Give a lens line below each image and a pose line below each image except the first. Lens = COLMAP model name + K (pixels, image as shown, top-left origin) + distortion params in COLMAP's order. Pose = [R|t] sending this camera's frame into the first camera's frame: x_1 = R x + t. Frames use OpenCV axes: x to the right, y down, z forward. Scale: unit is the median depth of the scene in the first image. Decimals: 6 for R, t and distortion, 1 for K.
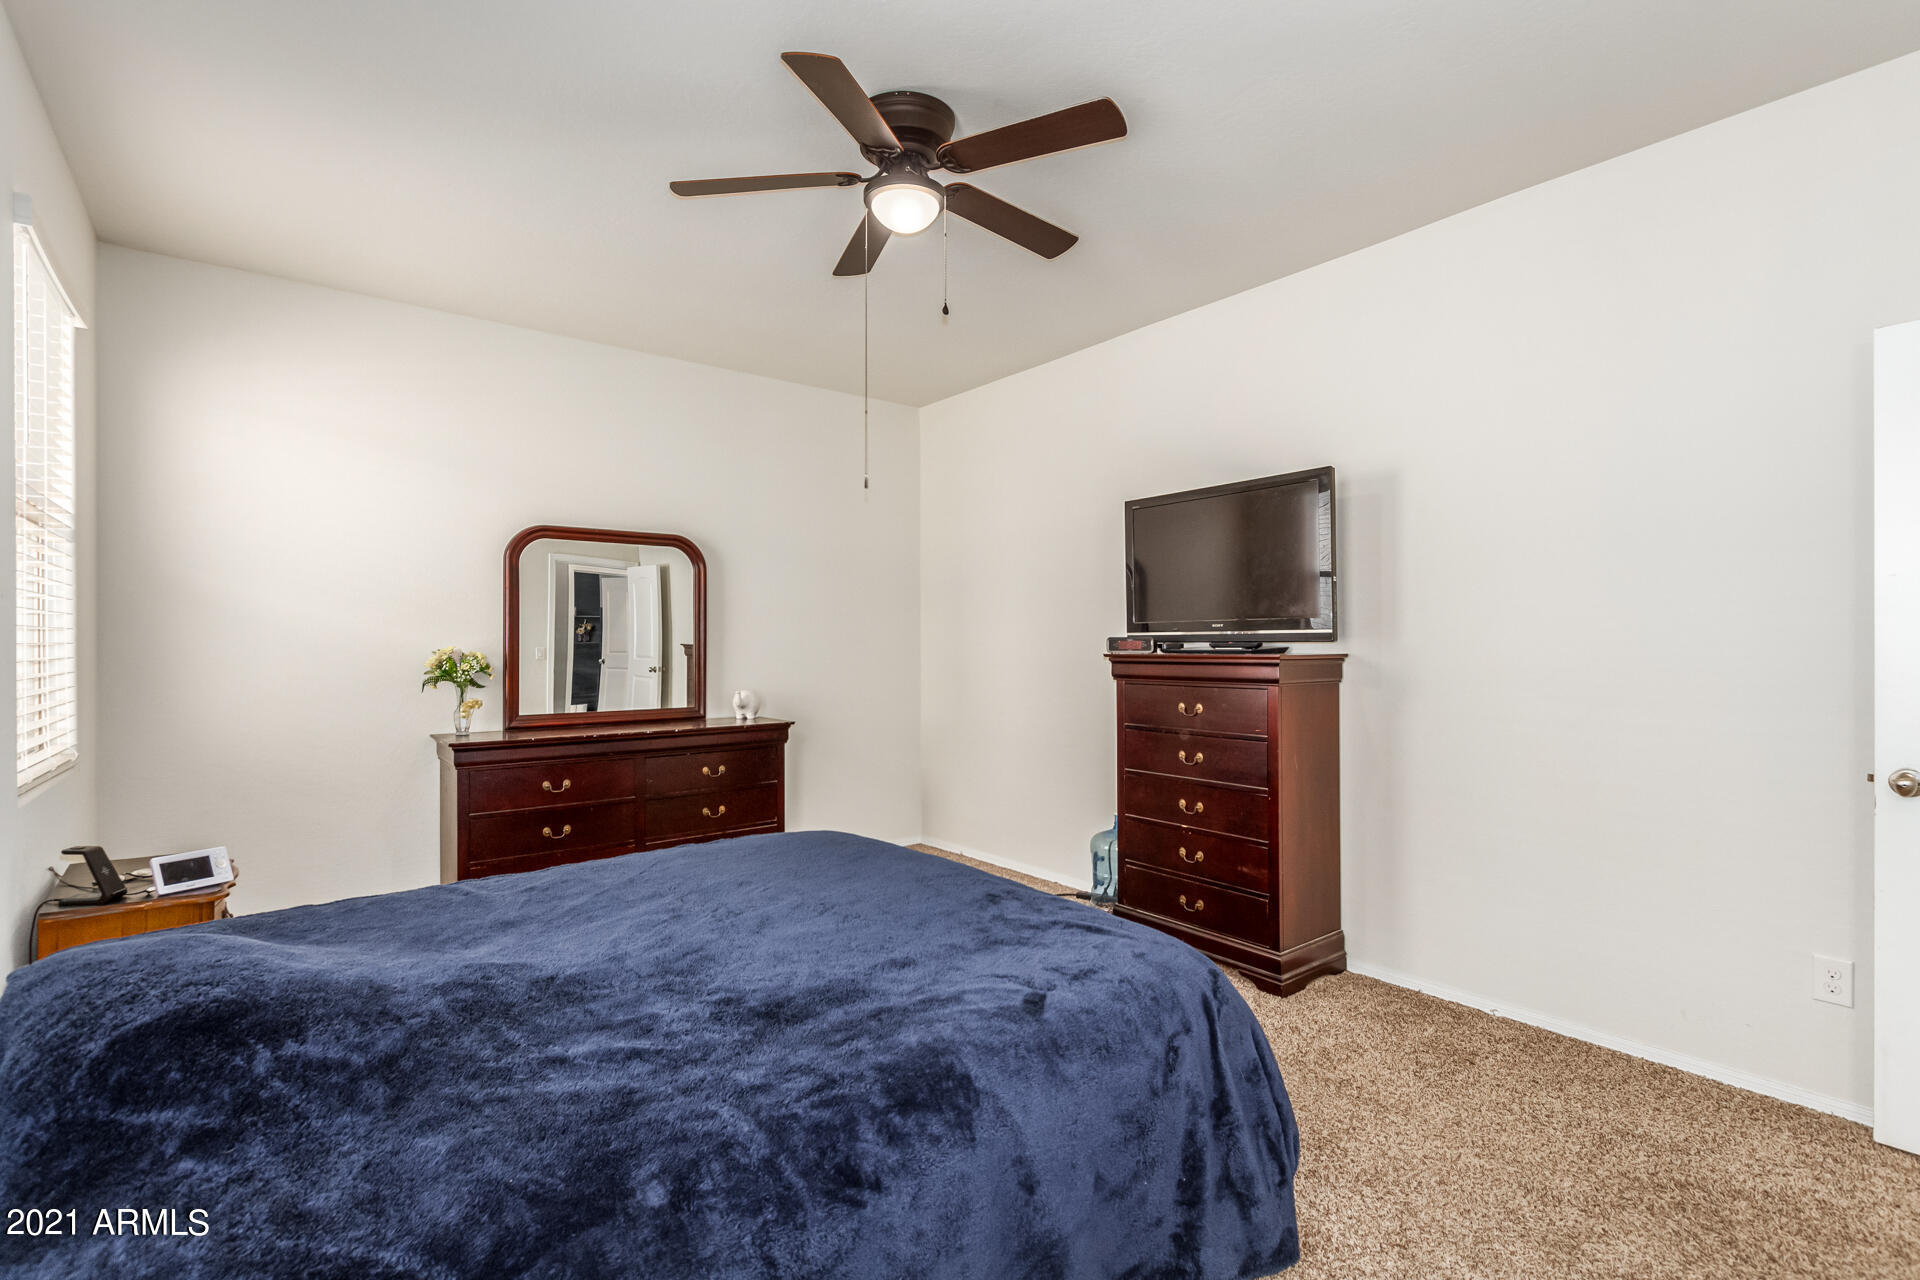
lens RADIAL K [[888.2, 0, 957.6], [0, 888.2, 647.5], [0, 0, 1]] dist [0.008577, -0.003214]
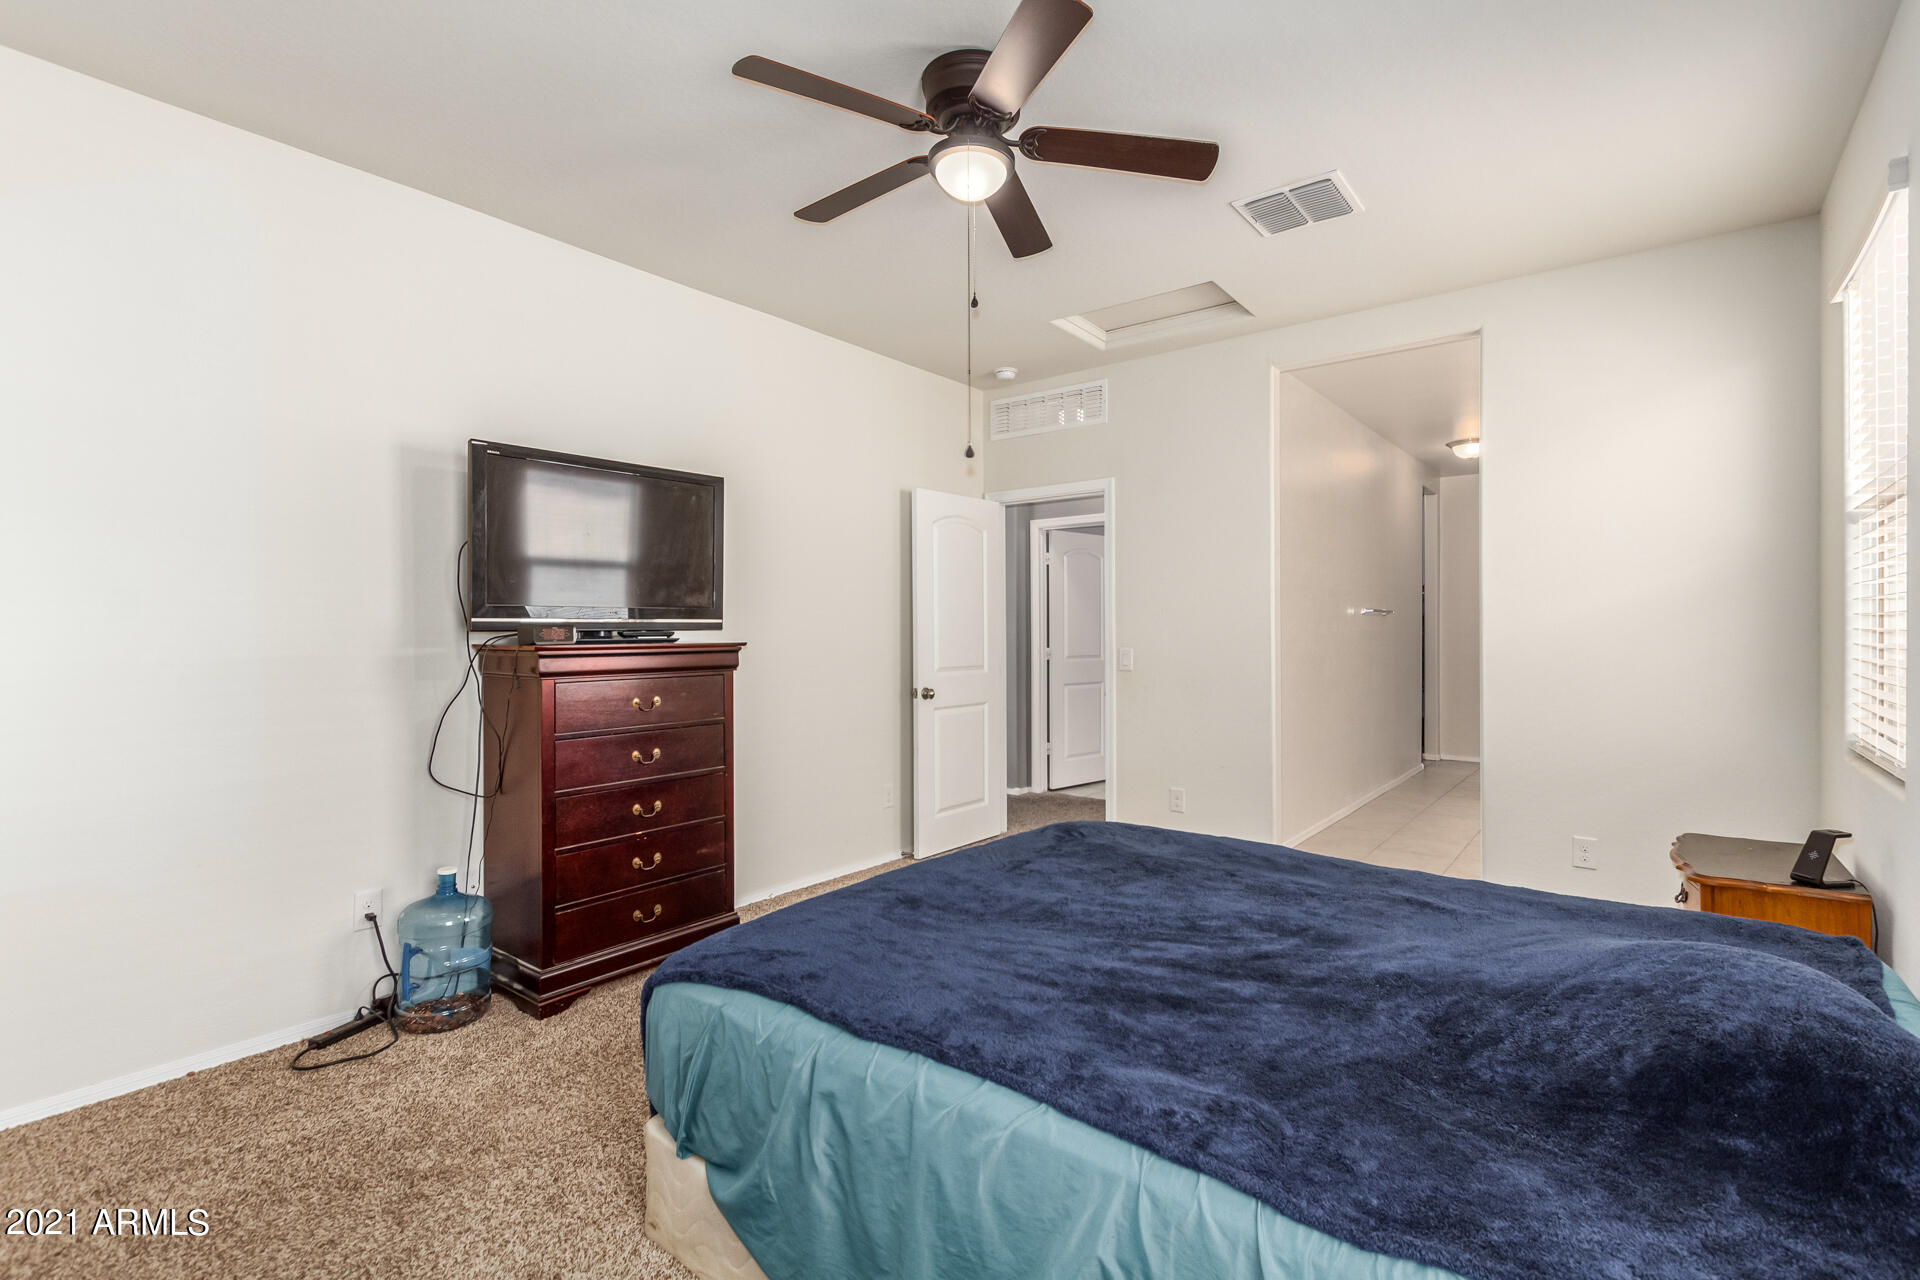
lens RADIAL K [[888.2, 0, 949.3], [0, 888.2, 636.5], [0, 0, 1]] dist [0.008577, -0.003214]
pose [[-0.221050, -0.013195, 0.975173, -0.723271], [0.001468, 0.999903, 0.013862, -0.013221], [-0.975261, 0.004495, -0.221009, 0.919437]]
